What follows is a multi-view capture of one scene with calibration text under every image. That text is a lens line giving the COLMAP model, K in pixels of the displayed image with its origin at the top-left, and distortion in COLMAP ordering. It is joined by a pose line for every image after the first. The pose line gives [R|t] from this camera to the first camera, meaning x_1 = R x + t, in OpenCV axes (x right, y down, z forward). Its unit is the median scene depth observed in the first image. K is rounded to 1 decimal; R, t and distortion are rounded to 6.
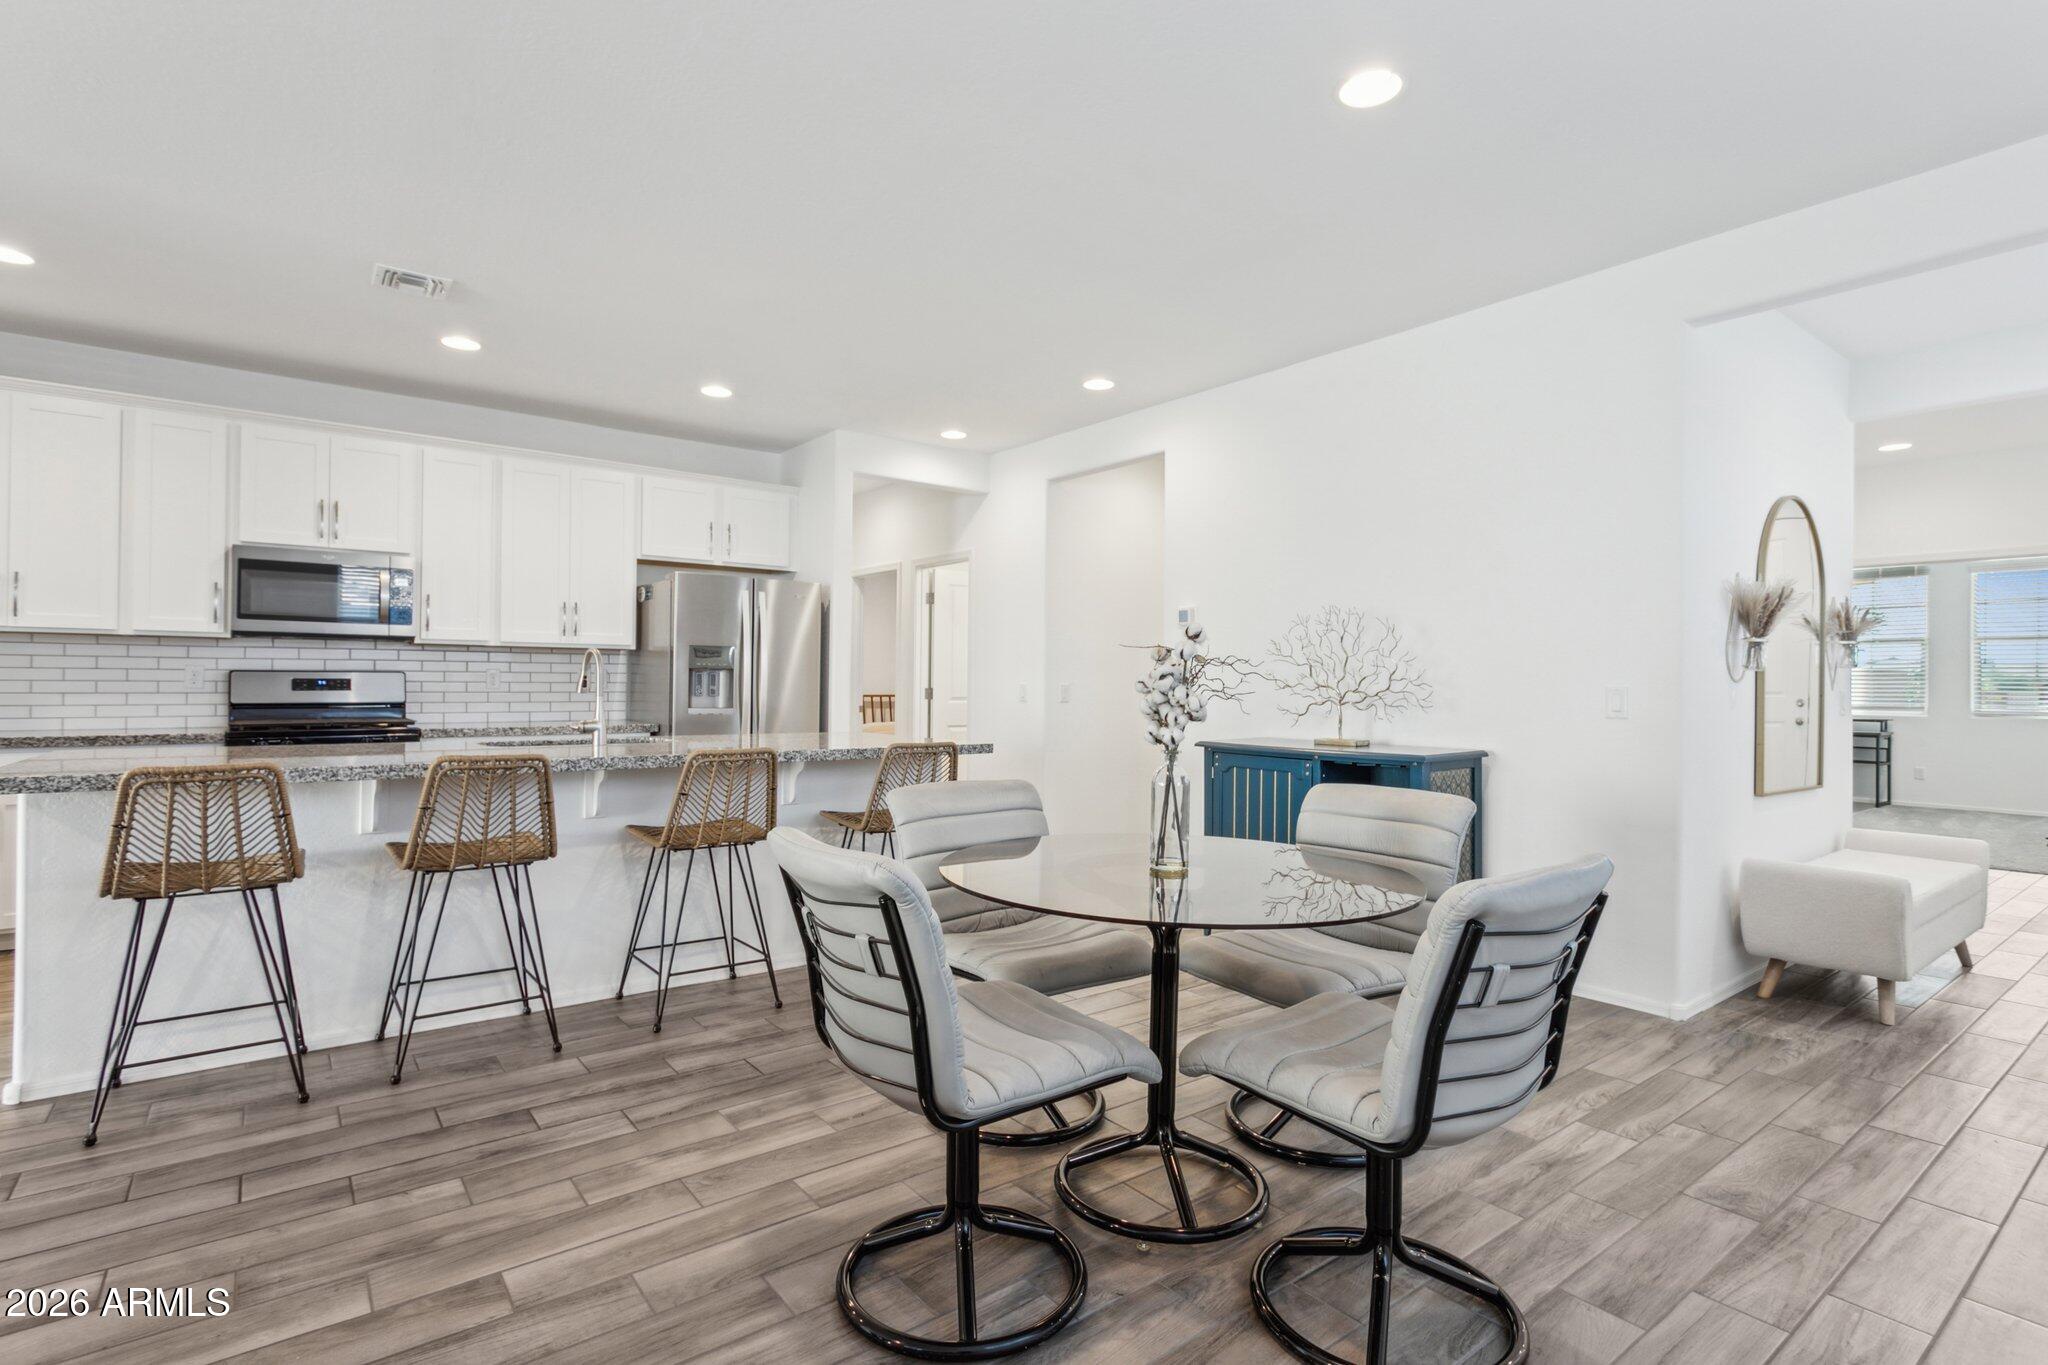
lens RADIAL K [[971.1, 0, 1029.7], [0, 971.1, 680.0], [0, 0, 1]] dist [0.003782, 0.000119]
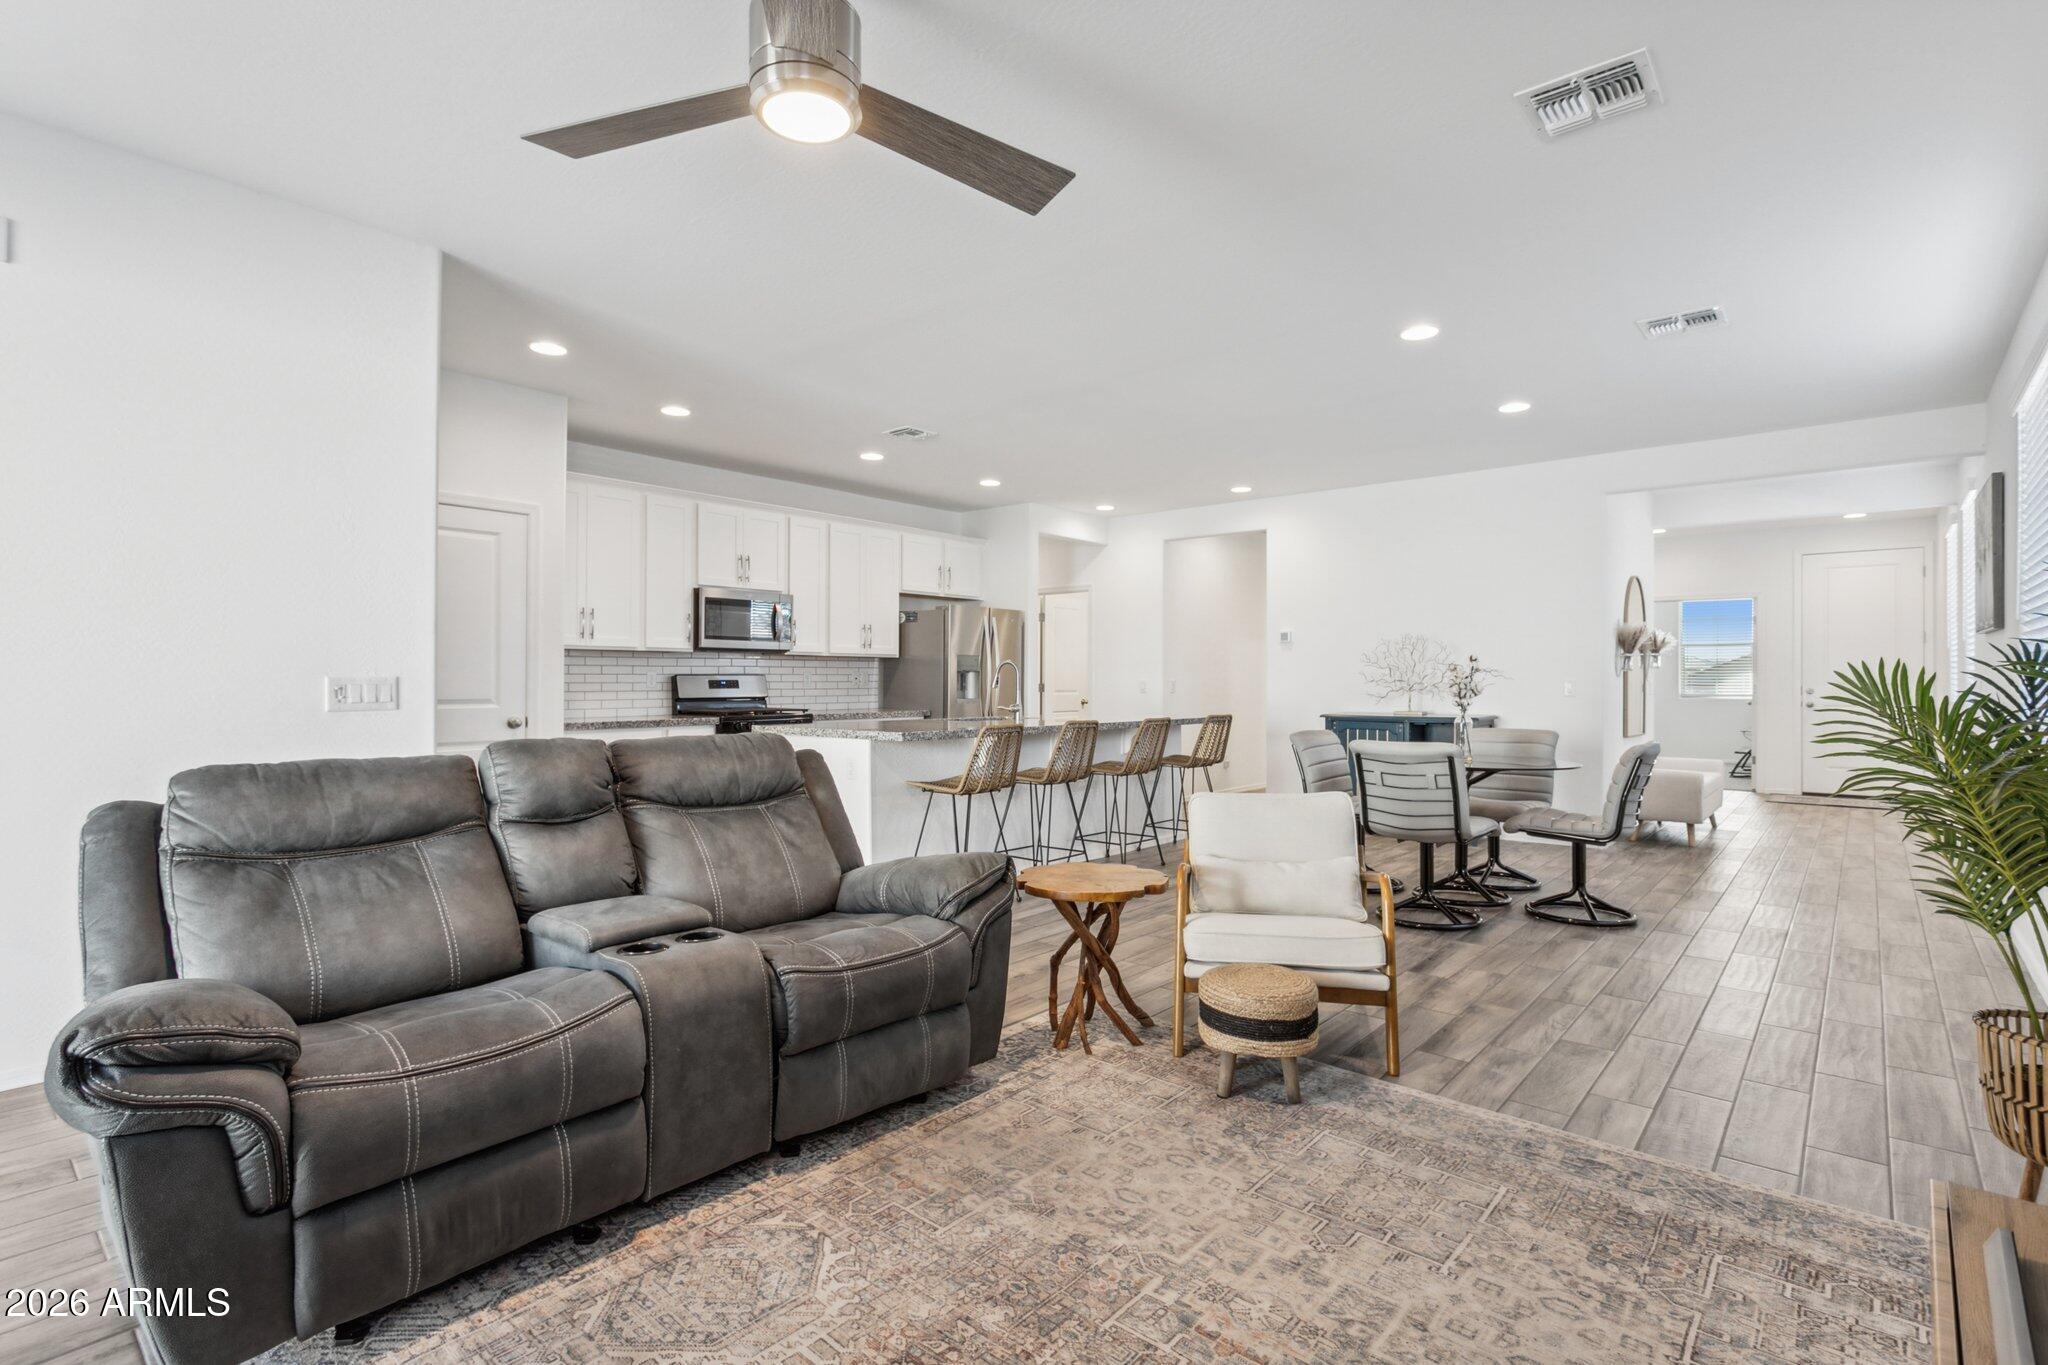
lens RADIAL K [[971.1, 0, 1019.8], [0, 971.1, 677.7], [0, 0, 1]] dist [0.003782, 0.000119]
pose [[0.978759, -0.006105, 0.204922, -0.604293], [0.005756, 0.999981, 0.002295, -0.005676], [-0.204932, -0.001067, 0.978776, -0.464921]]
